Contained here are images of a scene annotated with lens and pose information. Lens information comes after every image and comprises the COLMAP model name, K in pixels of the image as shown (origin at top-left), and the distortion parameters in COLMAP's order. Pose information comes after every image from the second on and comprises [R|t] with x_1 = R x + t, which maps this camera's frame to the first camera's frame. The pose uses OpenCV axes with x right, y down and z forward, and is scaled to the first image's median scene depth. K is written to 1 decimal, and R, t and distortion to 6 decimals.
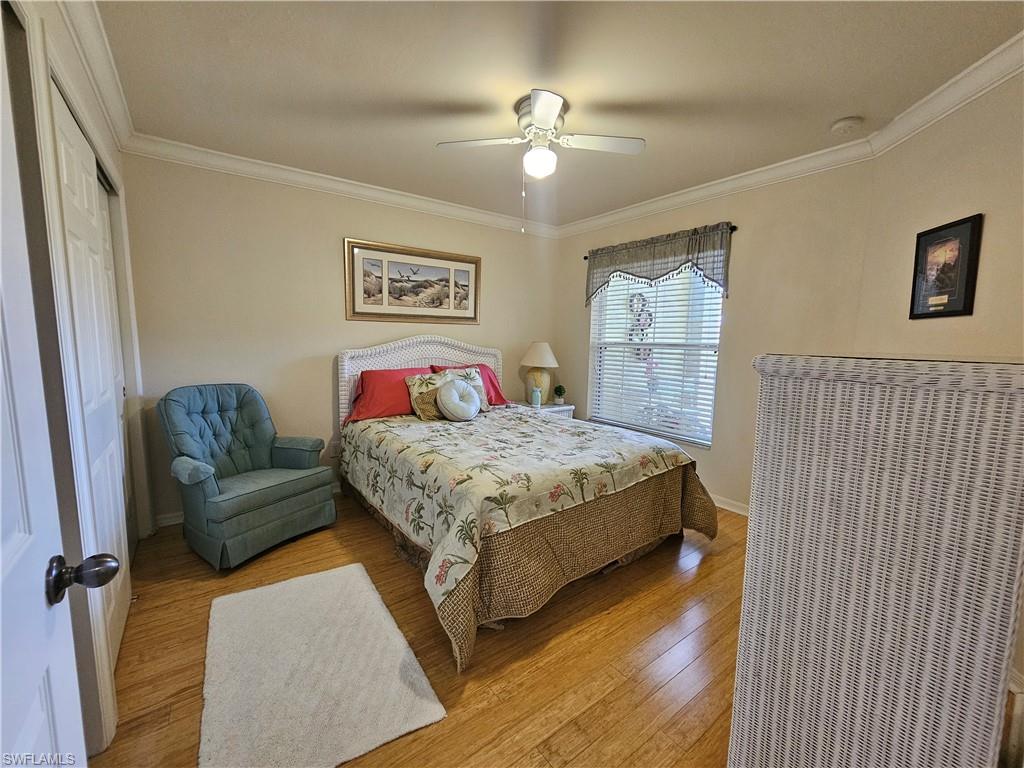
lens RADIAL K [[420.9, 0, 512.1], [0, 420.9, 386.9], [0, 0, 1]] dist [-0.003336, 0.000004]
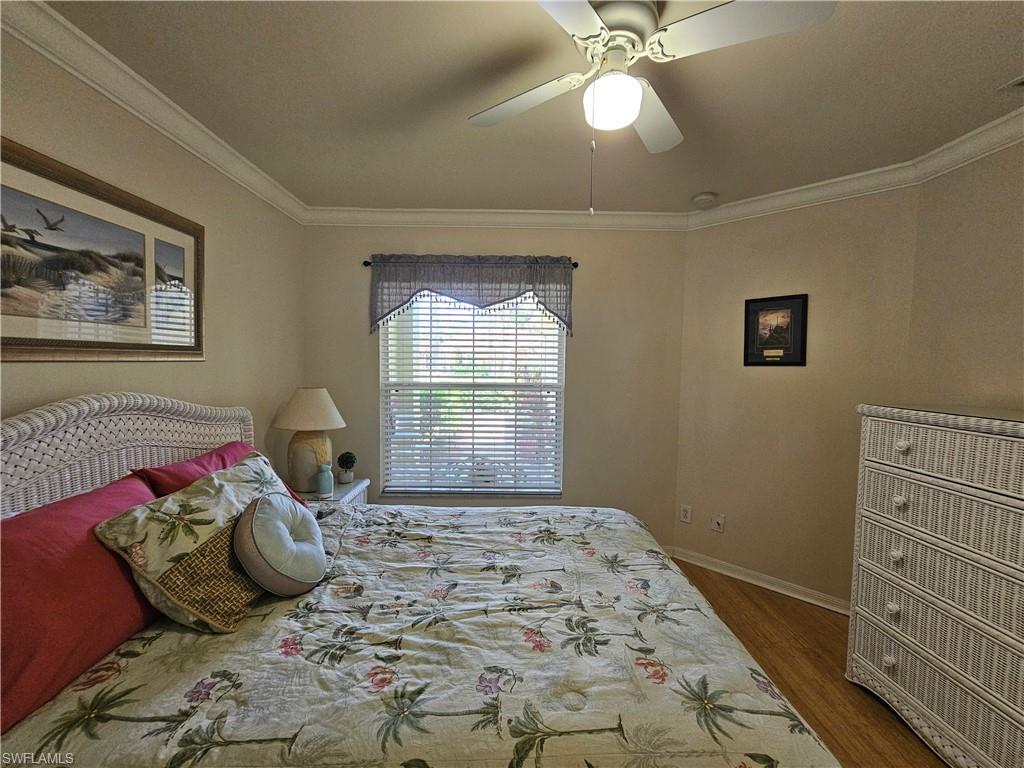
lens RADIAL K [[420.9, 0, 512.1], [0, 420.9, 386.9], [0, 0, 1]] dist [-0.003336, 0.000004]
pose [[0.587105, -0.057204, 0.807487, -0.317251], [0.092529, 0.995705, 0.003262, -0.103558], [-0.804205, 0.072801, 0.589876, 0.509721]]
